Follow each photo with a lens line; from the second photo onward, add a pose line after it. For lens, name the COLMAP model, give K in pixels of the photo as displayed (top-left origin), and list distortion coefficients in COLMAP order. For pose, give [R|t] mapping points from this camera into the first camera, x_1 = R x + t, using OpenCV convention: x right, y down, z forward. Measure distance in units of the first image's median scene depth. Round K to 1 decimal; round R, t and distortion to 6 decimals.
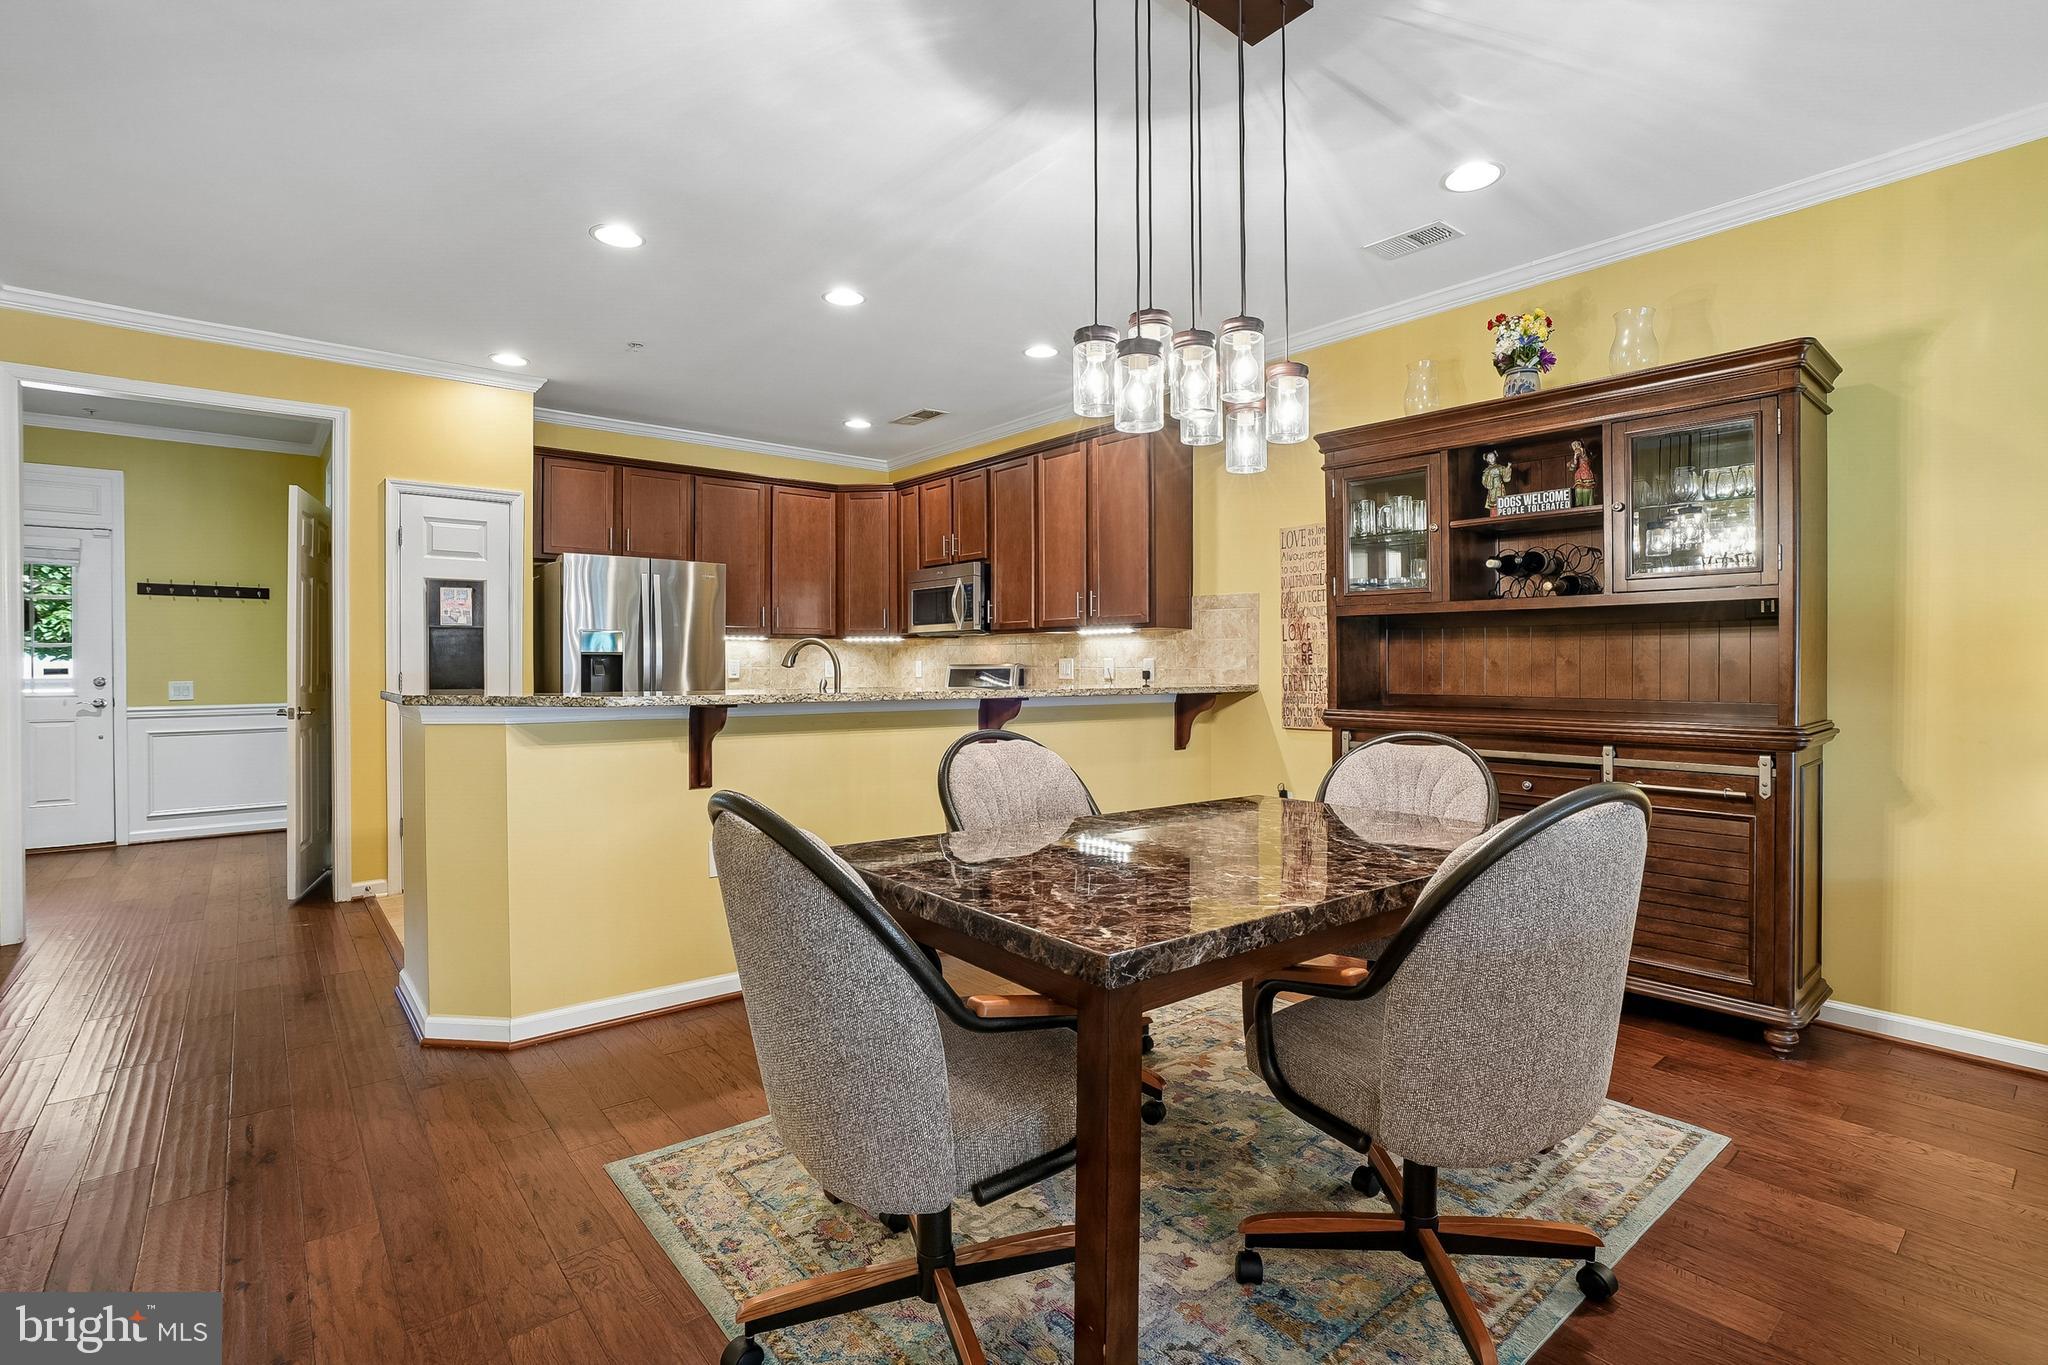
lens RADIAL K [[950.7, 0, 1048.9], [0, 950.7, 670.9], [0, 0, 1]] dist [-0.042425, 0.017374]
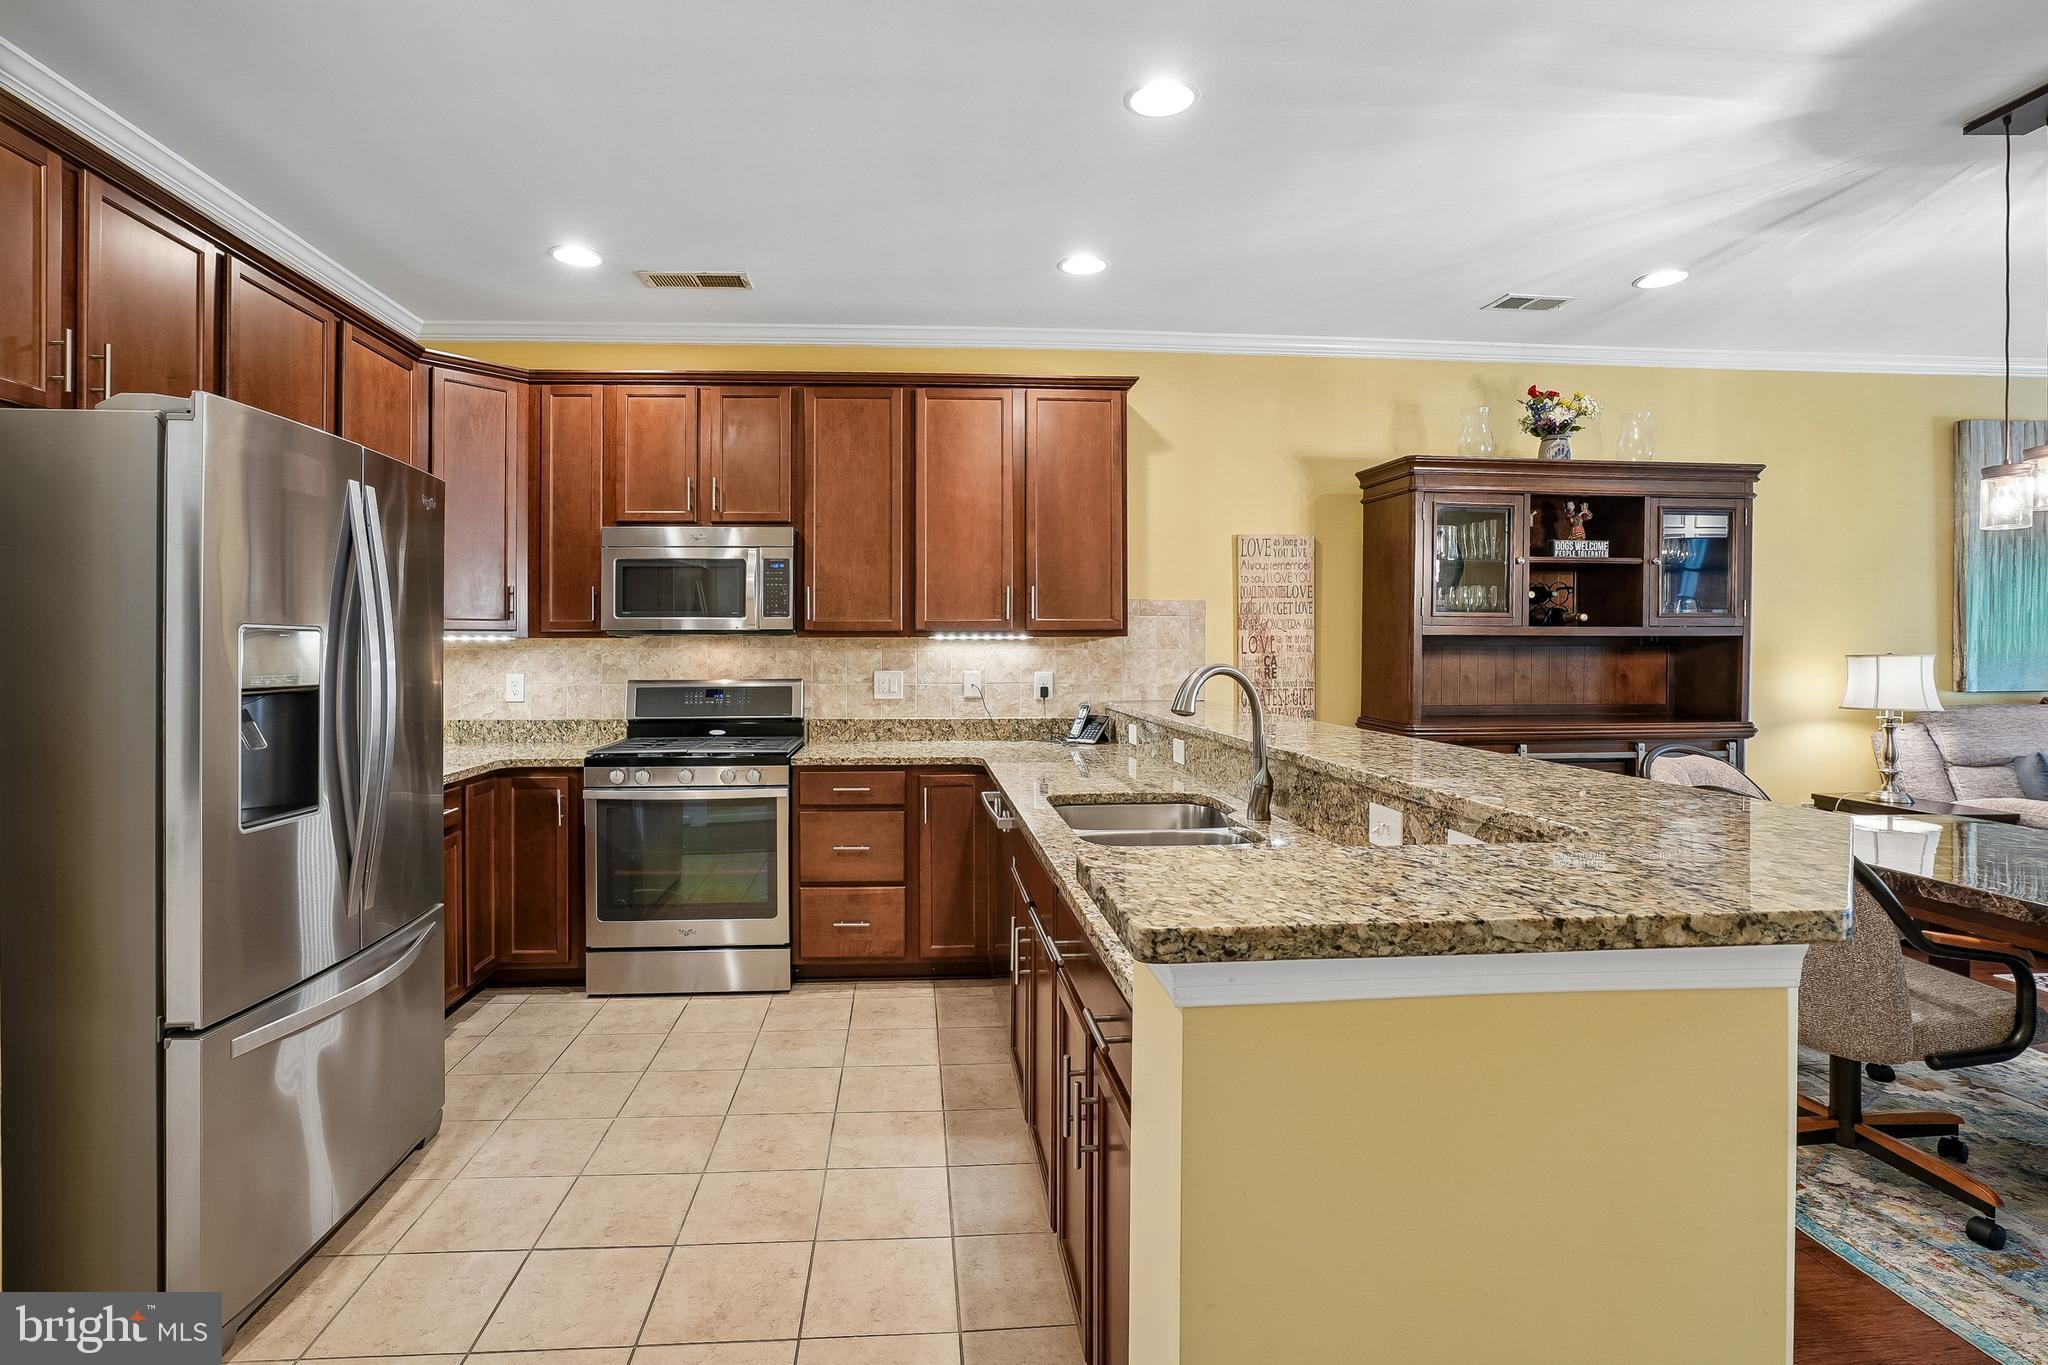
lens RADIAL K [[950.7, 0, 995.5], [0, 950.7, 651.9], [0, 0, 1]] dist [-0.042425, 0.017374]
pose [[0.599210, -0.003198, 0.800586, -0.583382], [0.005823, 0.999983, -0.000363, -0.030497], [-0.800571, 0.004880, 0.599218, 0.554956]]
